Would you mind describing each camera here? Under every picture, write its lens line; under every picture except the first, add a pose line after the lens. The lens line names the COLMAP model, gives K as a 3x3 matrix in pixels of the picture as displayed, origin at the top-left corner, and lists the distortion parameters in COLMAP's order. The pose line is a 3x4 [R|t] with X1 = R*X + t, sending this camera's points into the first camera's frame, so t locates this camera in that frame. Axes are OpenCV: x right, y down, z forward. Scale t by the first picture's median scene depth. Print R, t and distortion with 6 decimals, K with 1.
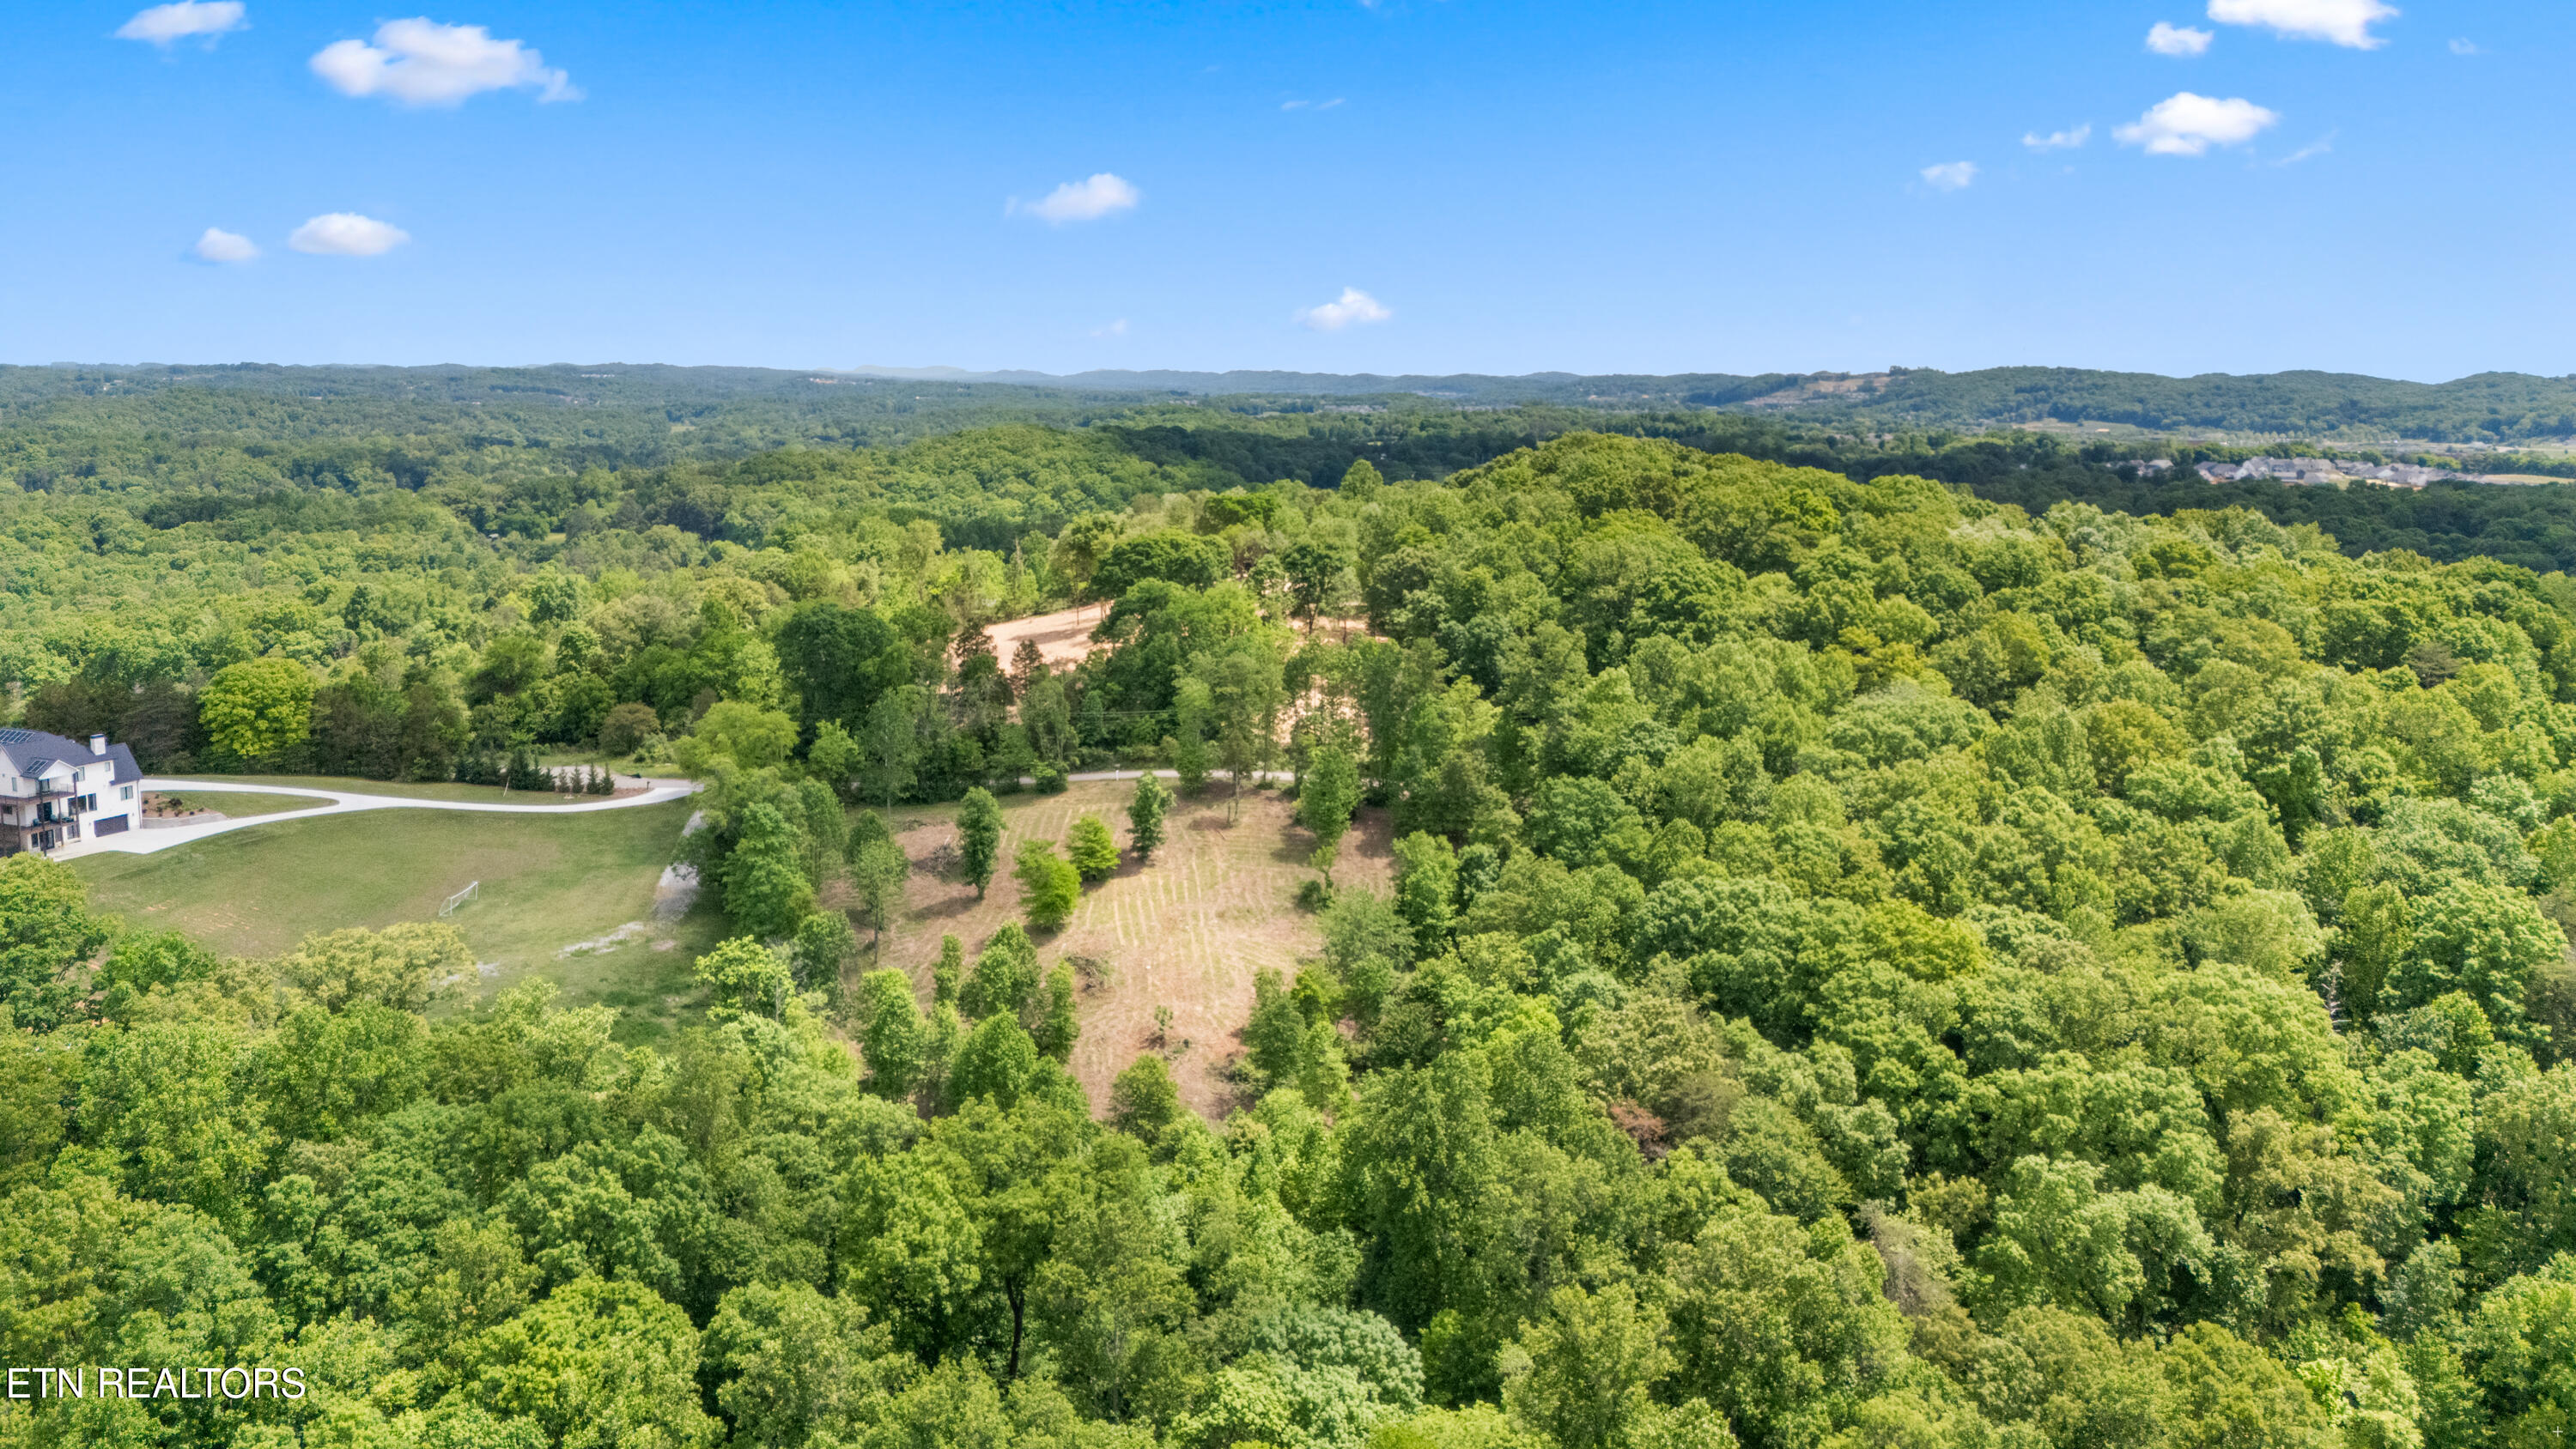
lens RADIAL K [[1868.2, 0, 1271.5], [0, 1868.2, 682.0], [0, 0, 1]] dist [0.072991, -0.070834]
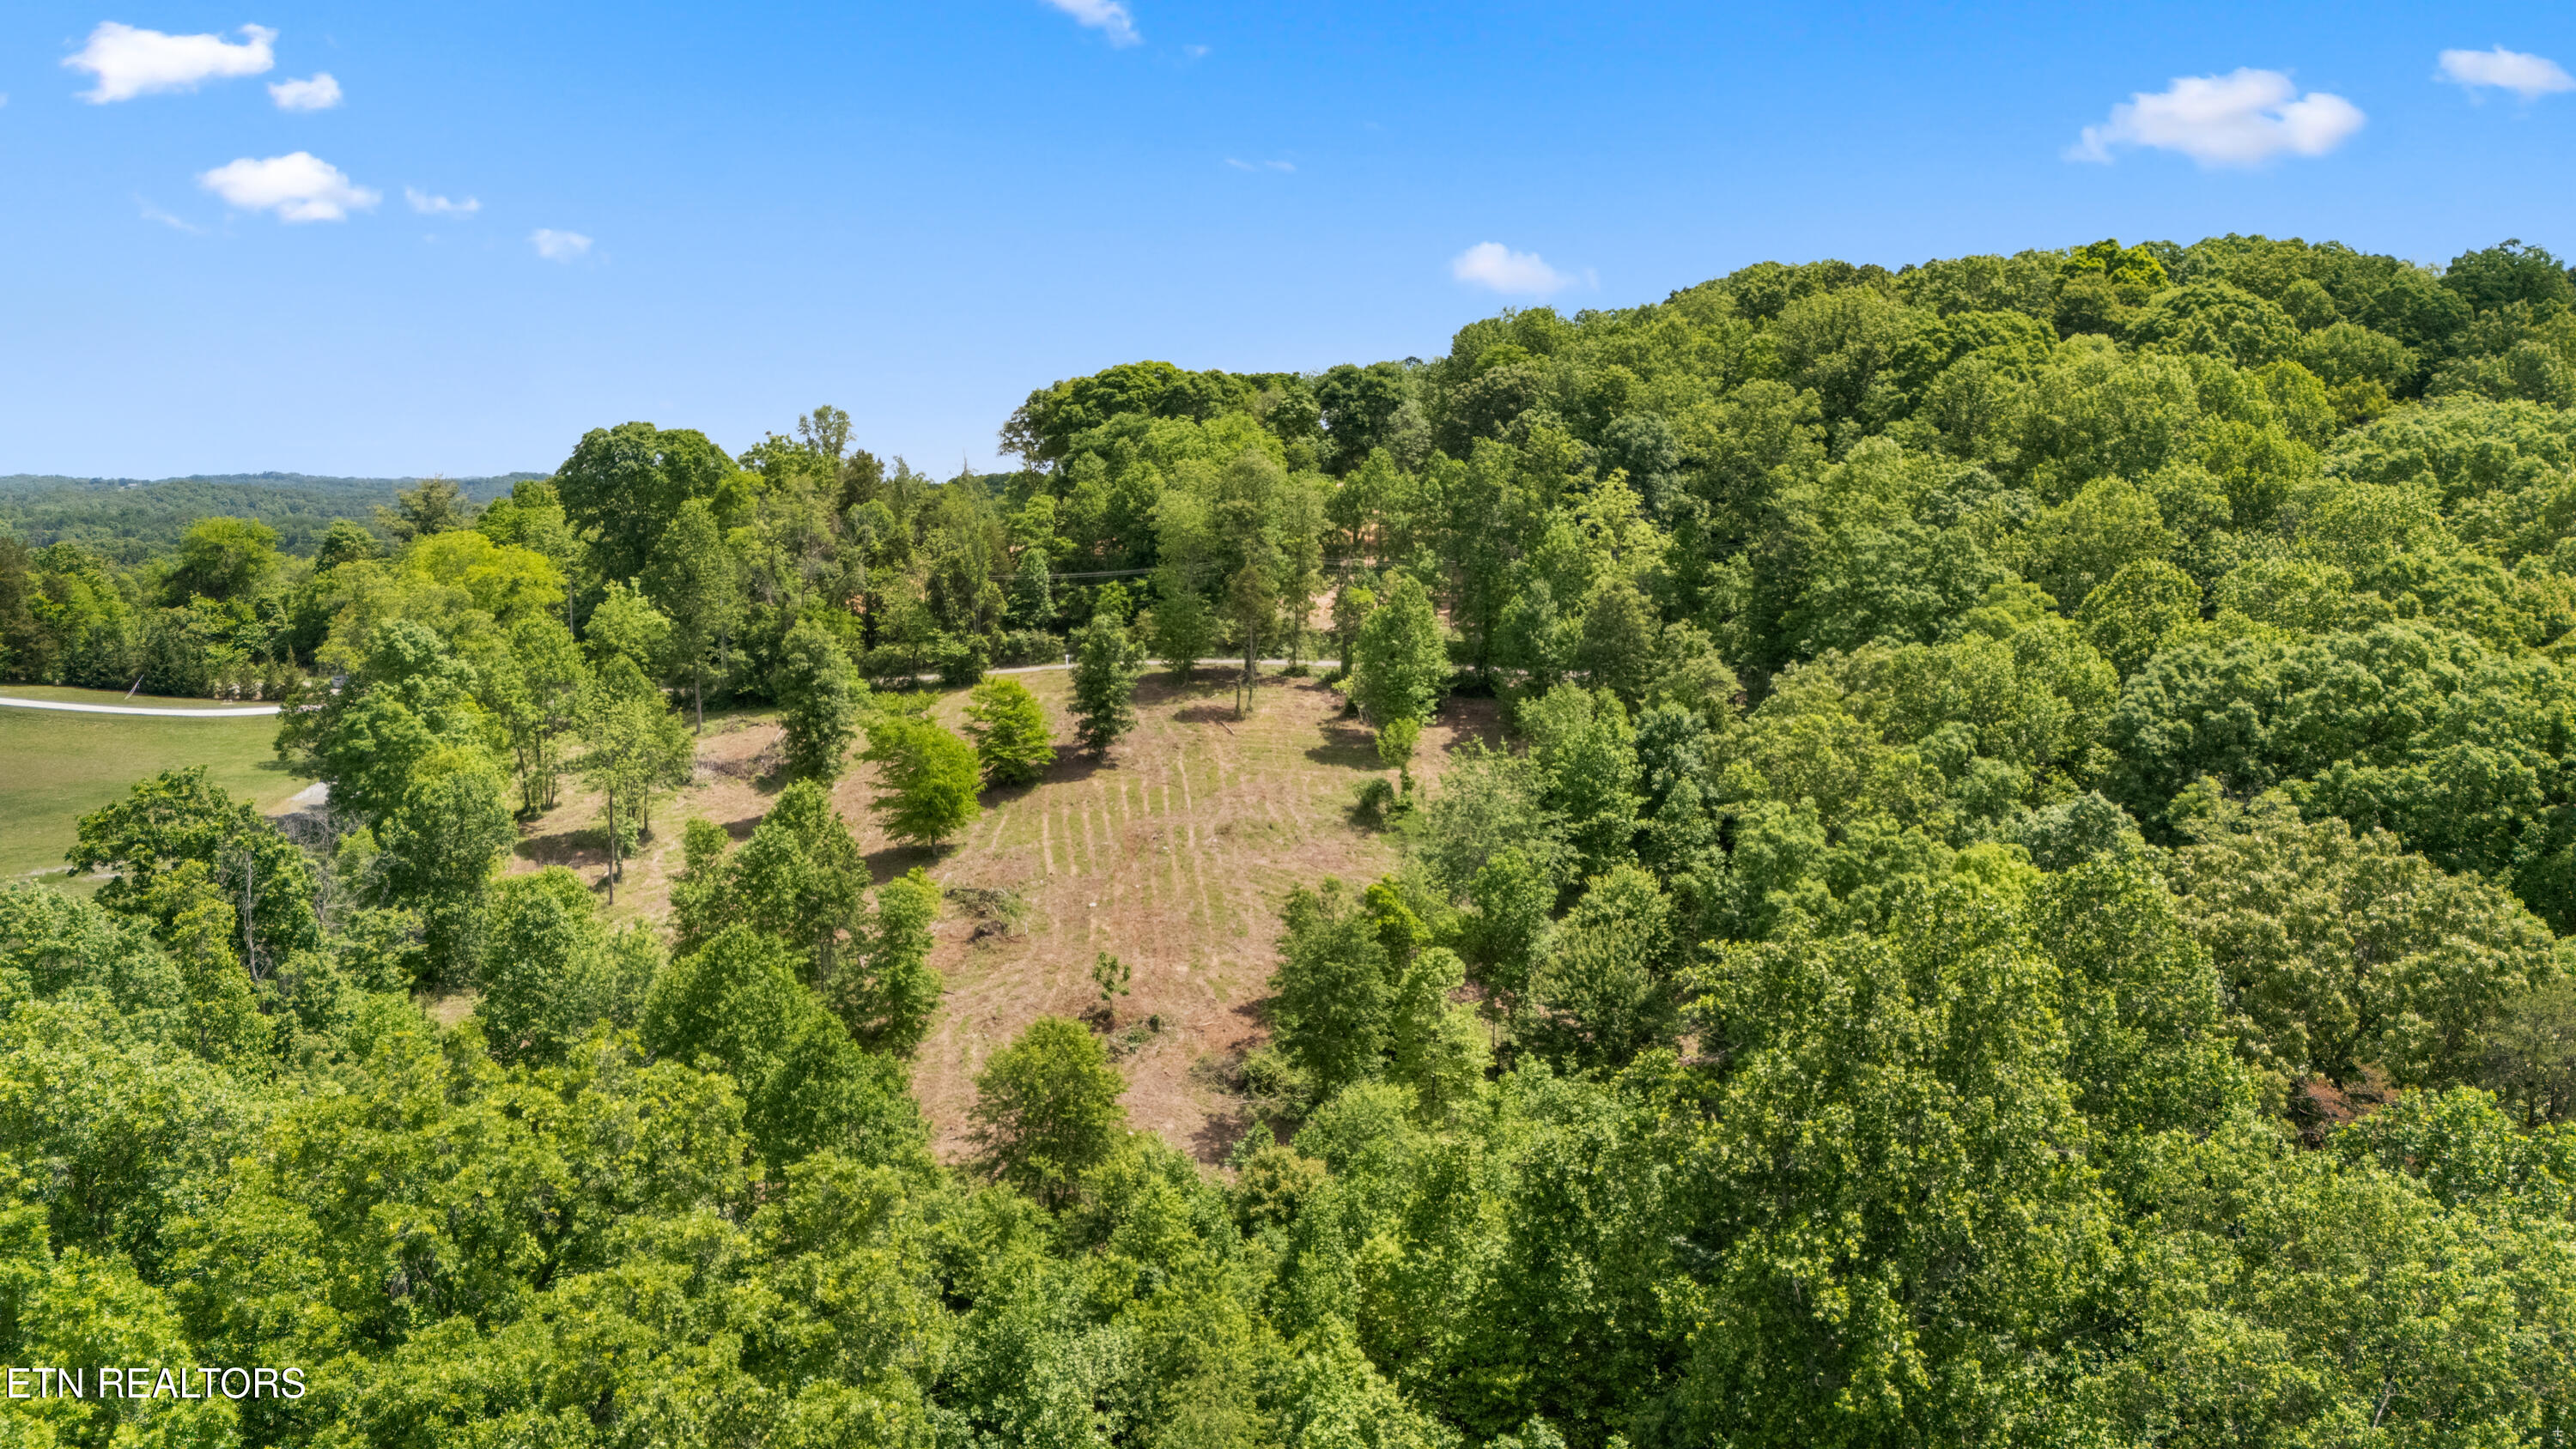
lens RADIAL K [[1882.8, 0, 1288.0], [0, 1882.8, 724.5], [0, 0, 1]] dist [0.070707, -0.076148]
pose [[0.999996, -0.001891, 0.001892, -0.008543], [0.001947, 0.999539, -0.030292, 0.115411], [-0.001834, 0.030295, 0.999539, 0.436571]]
